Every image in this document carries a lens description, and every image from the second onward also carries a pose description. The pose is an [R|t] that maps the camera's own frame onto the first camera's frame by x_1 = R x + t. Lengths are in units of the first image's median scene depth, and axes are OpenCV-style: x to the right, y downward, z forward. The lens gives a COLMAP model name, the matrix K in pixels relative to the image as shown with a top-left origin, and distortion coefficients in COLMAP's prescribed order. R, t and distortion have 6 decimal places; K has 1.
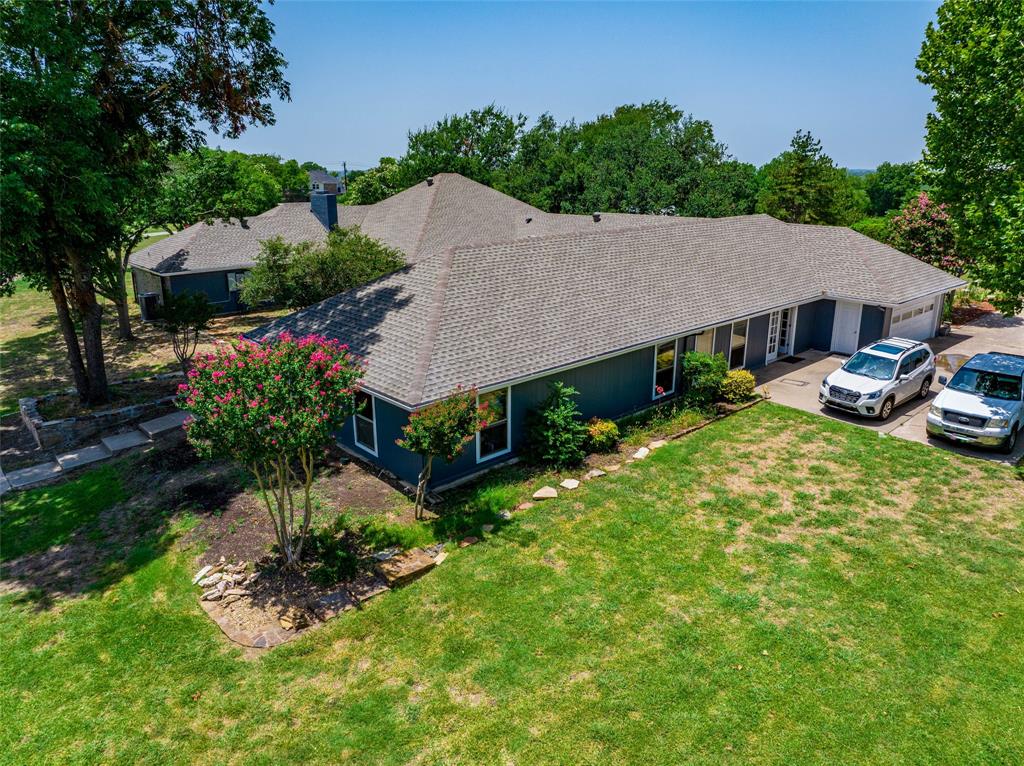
lens RADIAL K [[716.8, 0, 517.6], [0, 716.8, 382.5], [0, 0, 1]] dist [-0.061468, 0.032460]
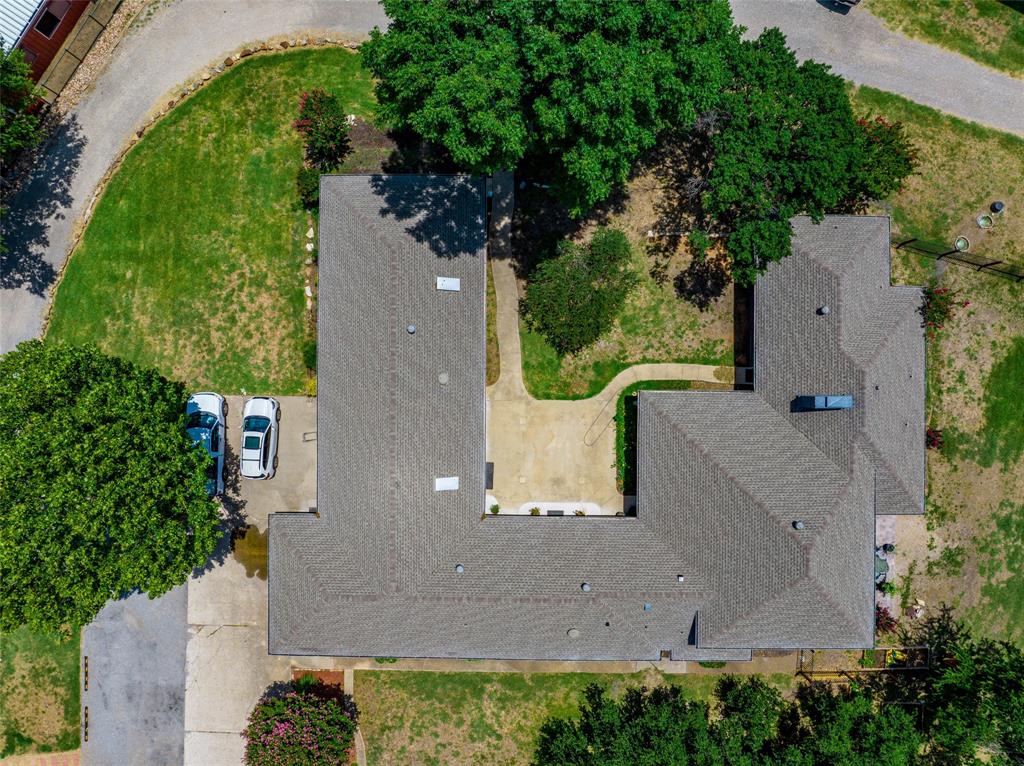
lens RADIAL K [[716.8, 0, 514.9], [0, 716.8, 380.4], [0, 0, 1]] dist [-0.061468, 0.032460]
pose [[-0.674997, 0.737813, 0.003271, -0.074419], [-0.201112, -0.188252, 0.961309, -2.554982], [0.709882, 0.648223, 0.275453, 1.169438]]
